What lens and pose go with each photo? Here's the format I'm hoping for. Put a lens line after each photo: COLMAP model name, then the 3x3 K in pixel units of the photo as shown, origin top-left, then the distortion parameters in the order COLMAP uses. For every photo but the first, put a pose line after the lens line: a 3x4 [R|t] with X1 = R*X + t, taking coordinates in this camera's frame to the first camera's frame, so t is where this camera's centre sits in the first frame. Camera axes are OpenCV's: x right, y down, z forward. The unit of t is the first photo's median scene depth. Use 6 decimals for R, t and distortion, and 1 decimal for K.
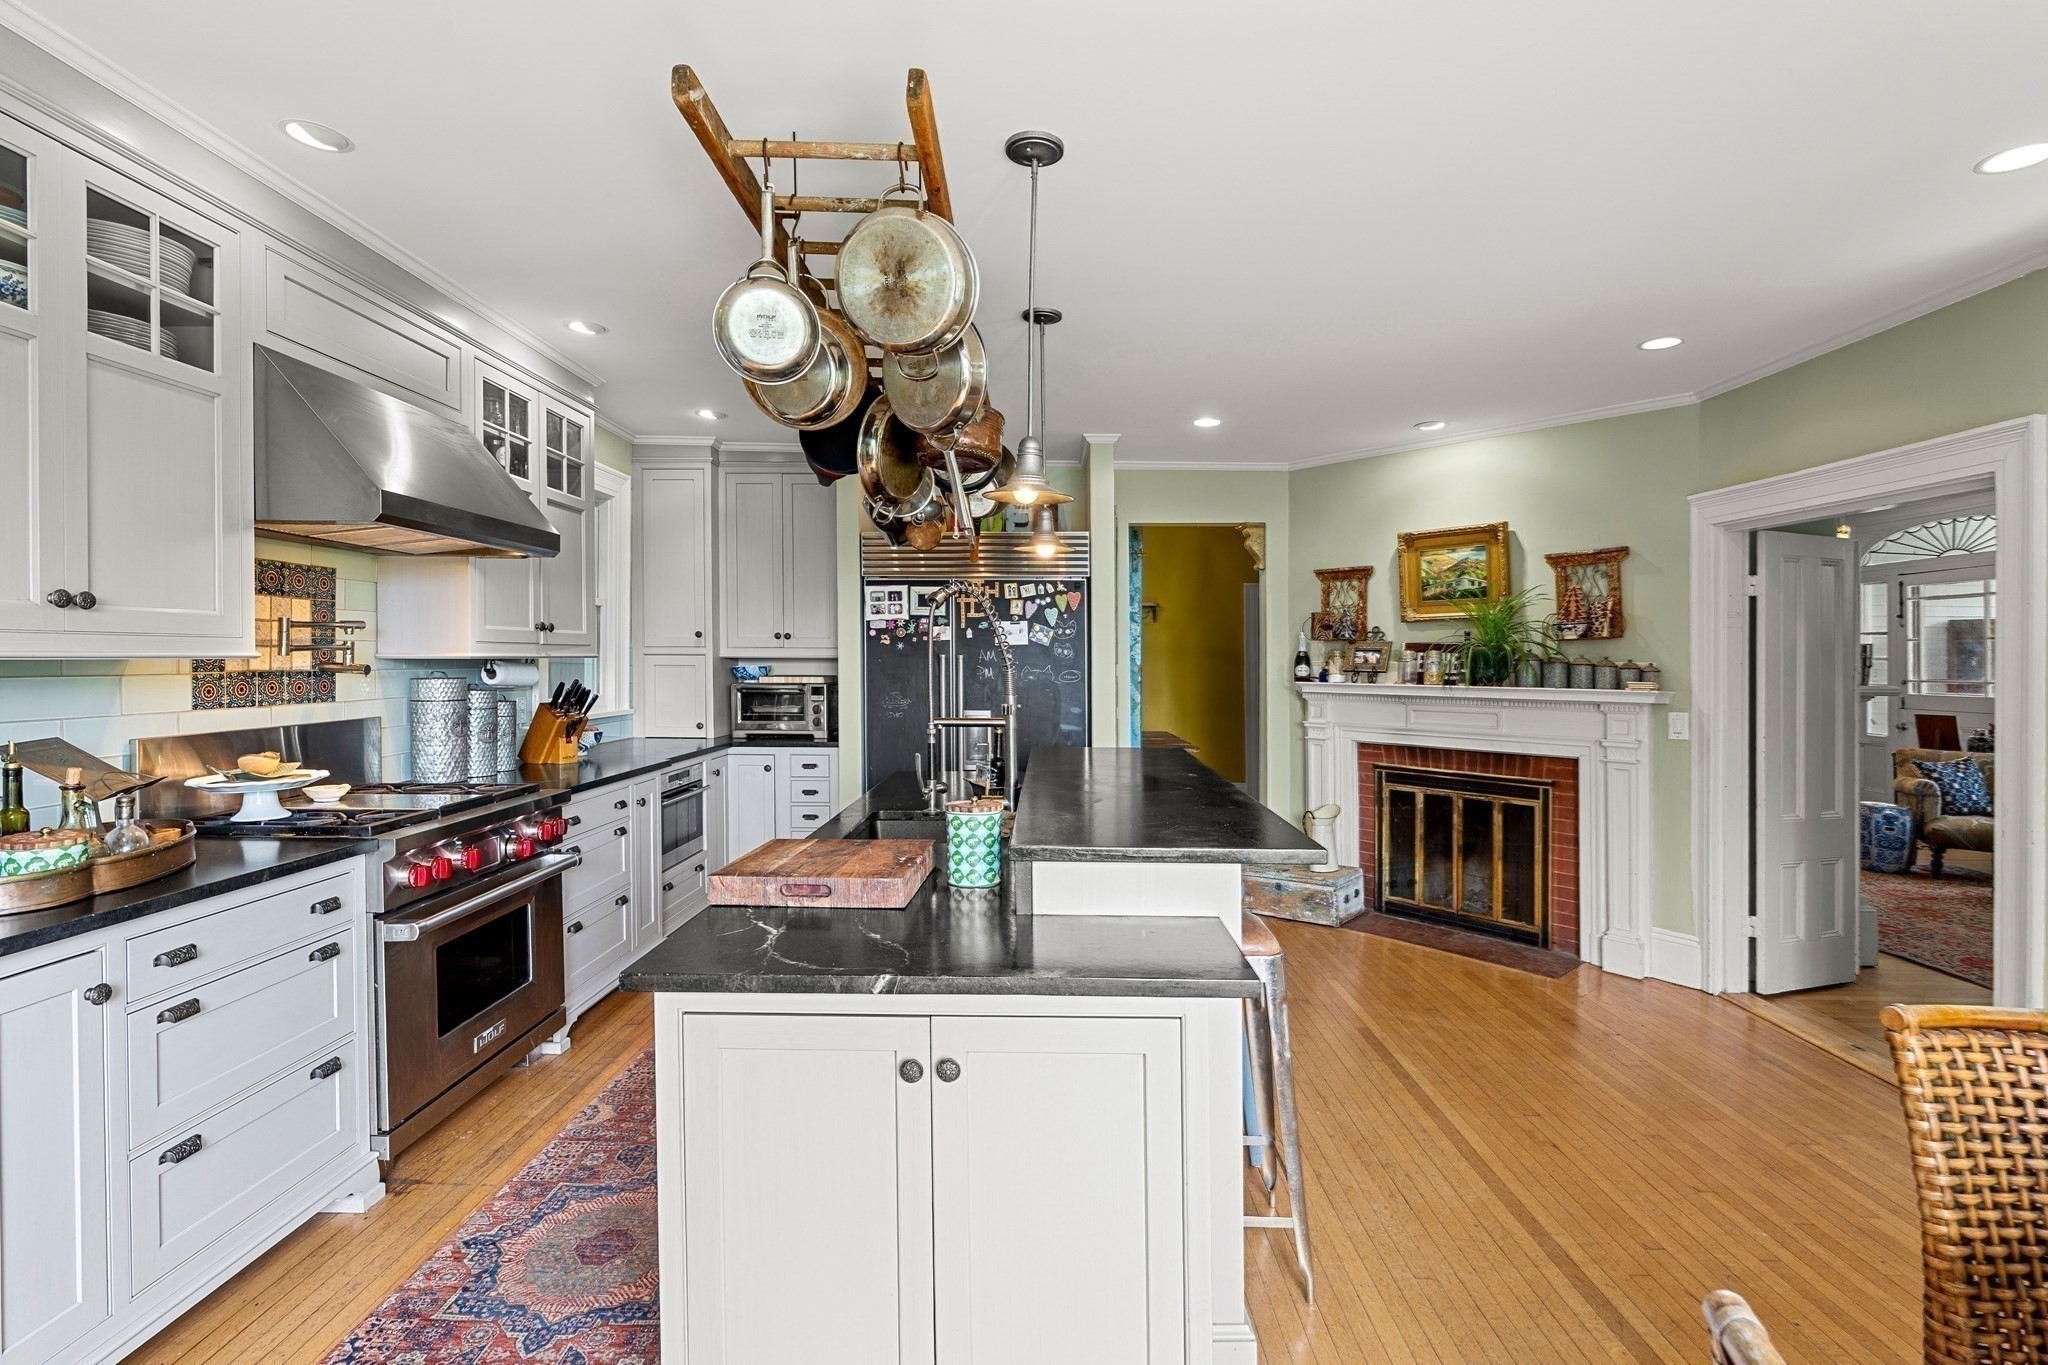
lens RADIAL K [[952.4, 0, 1016.7], [0, 952.4, 679.8], [0, 0, 1]] dist [-0.012564, 0.002205]
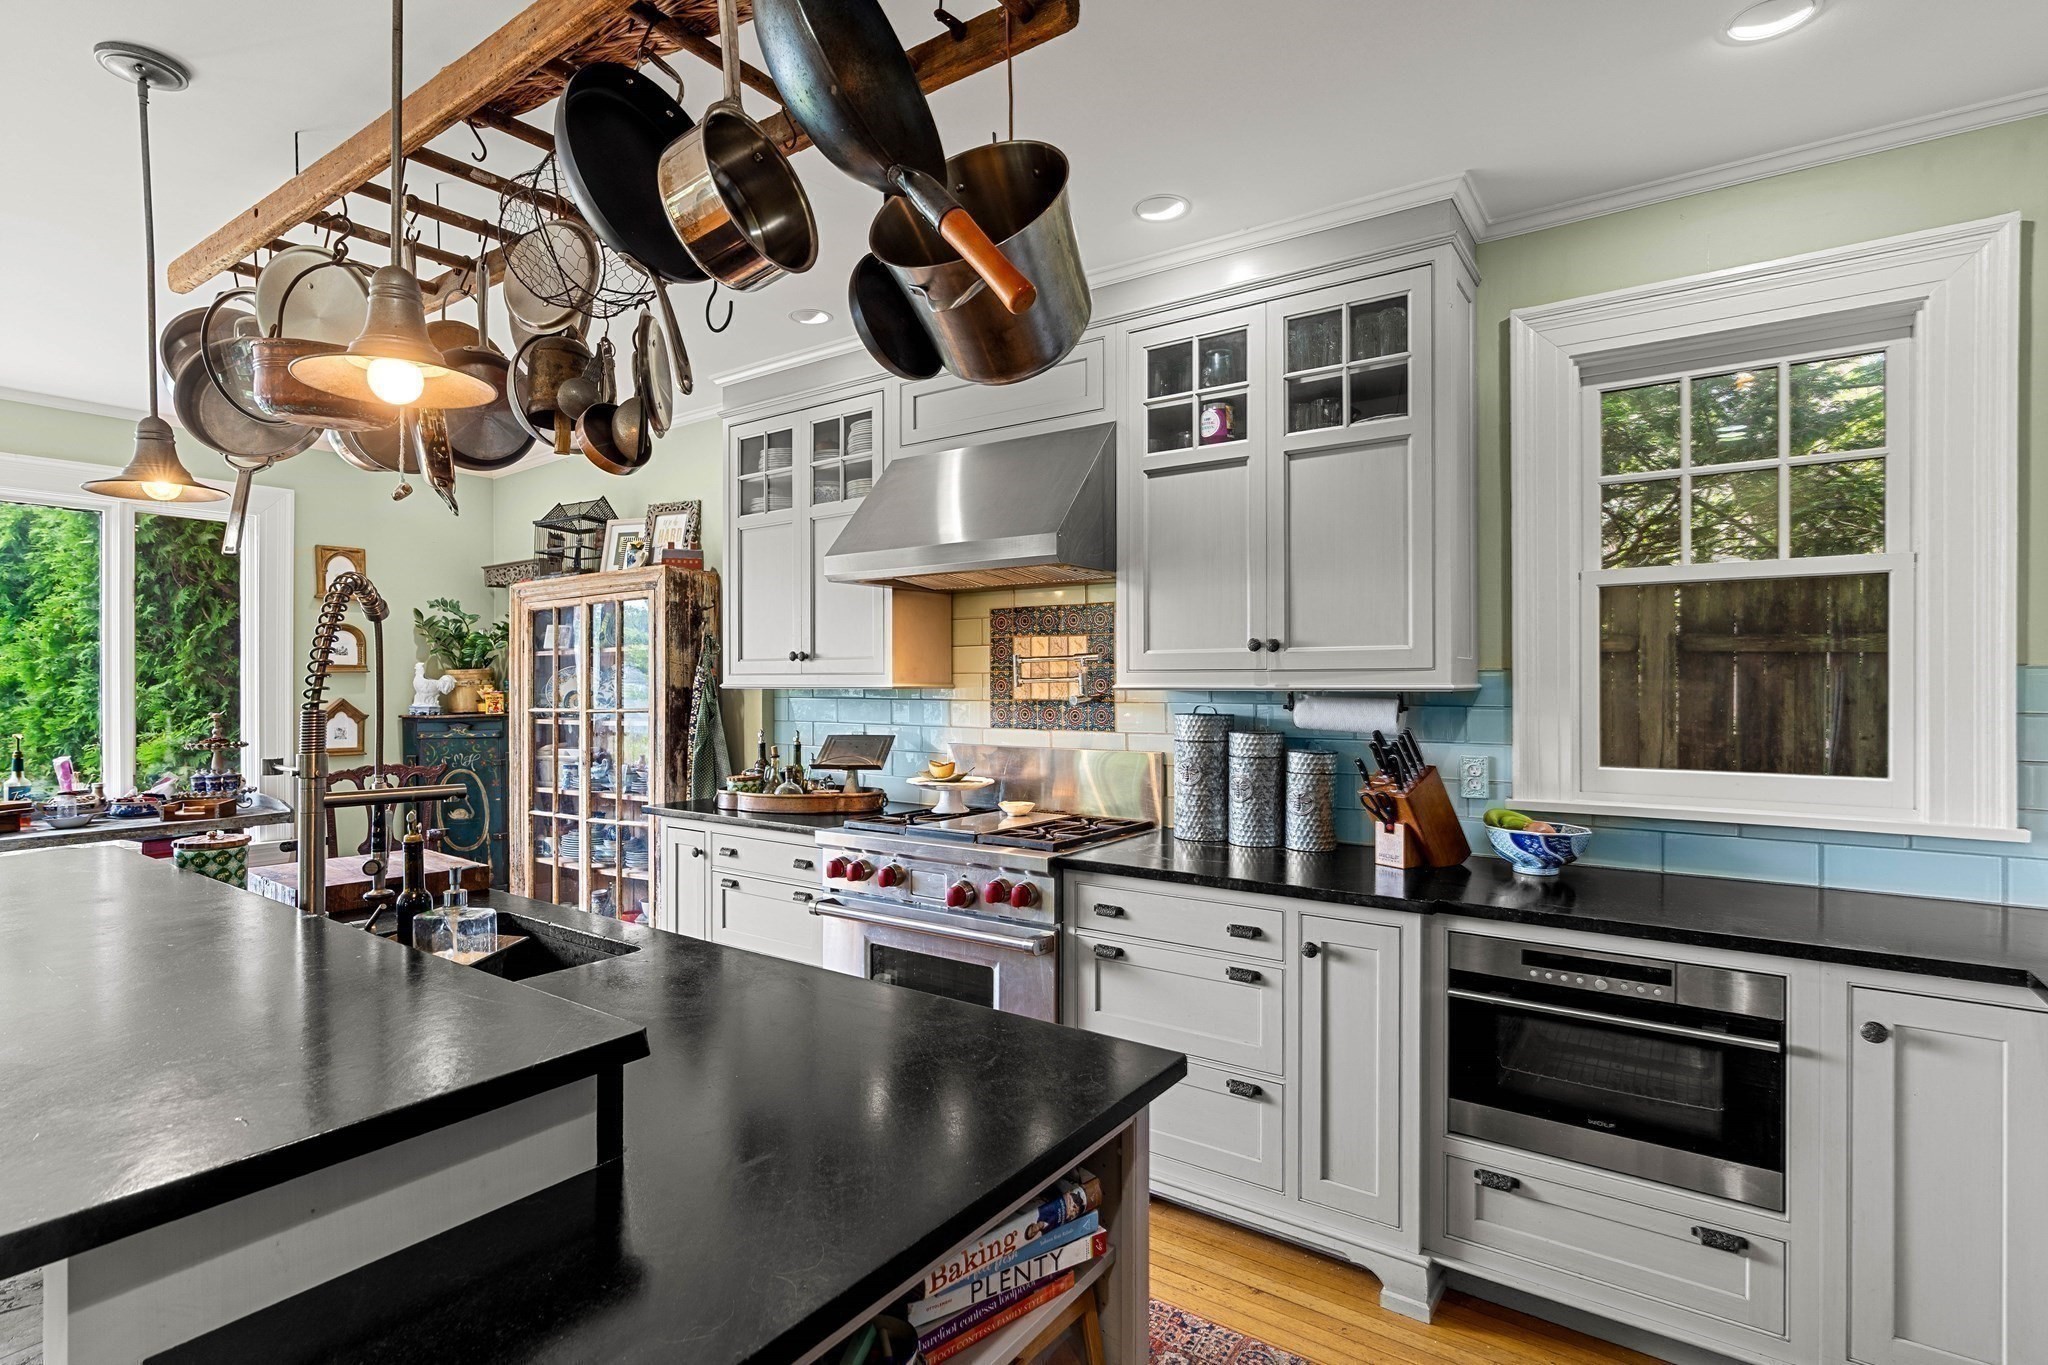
lens RADIAL K [[982.0, 0, 1017.9], [0, 982.0, 695.2], [0, 0, 1]] dist [-0.004679, 0.002061]
pose [[-0.549729, 0.005768, -0.835323, 0.231179], [-0.022230, 0.999521, 0.021532, -0.037272], [0.835047, 0.030406, -0.549338, 1.505157]]
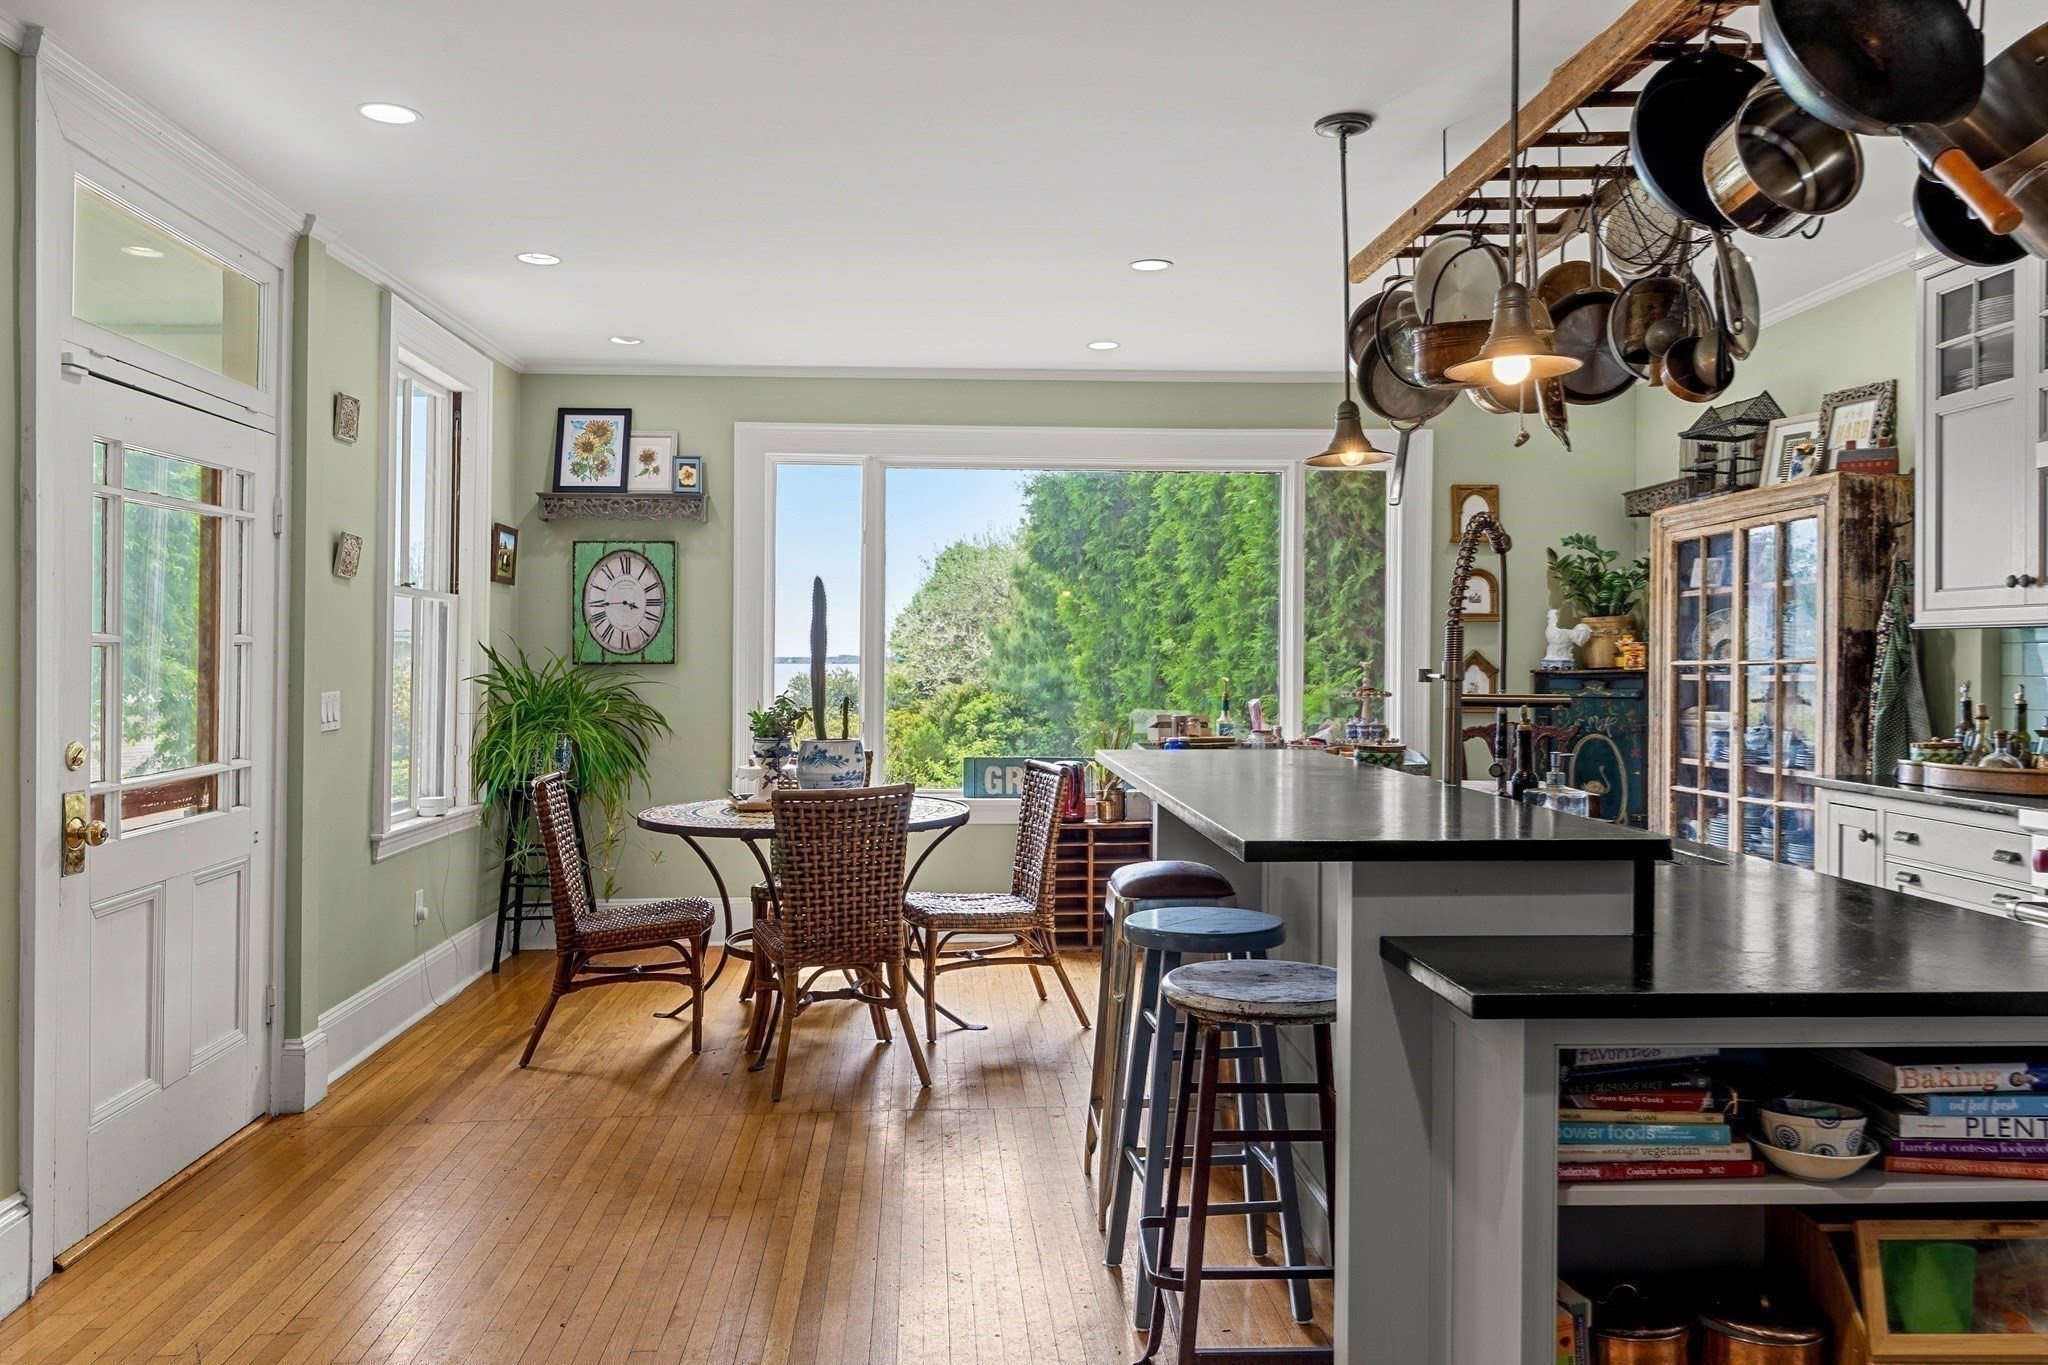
lens RADIAL K [[1481.7, 0, 1001.6], [0, 1481.7, 654.7], [0, 0, 1]] dist [-0.004297, 0.001301]
pose [[-0.997130, -0.007148, -0.075365, 0.374617], [-0.008860, 0.999710, 0.022405, -0.009307], [0.075183, 0.023009, -0.996904, 1.861285]]
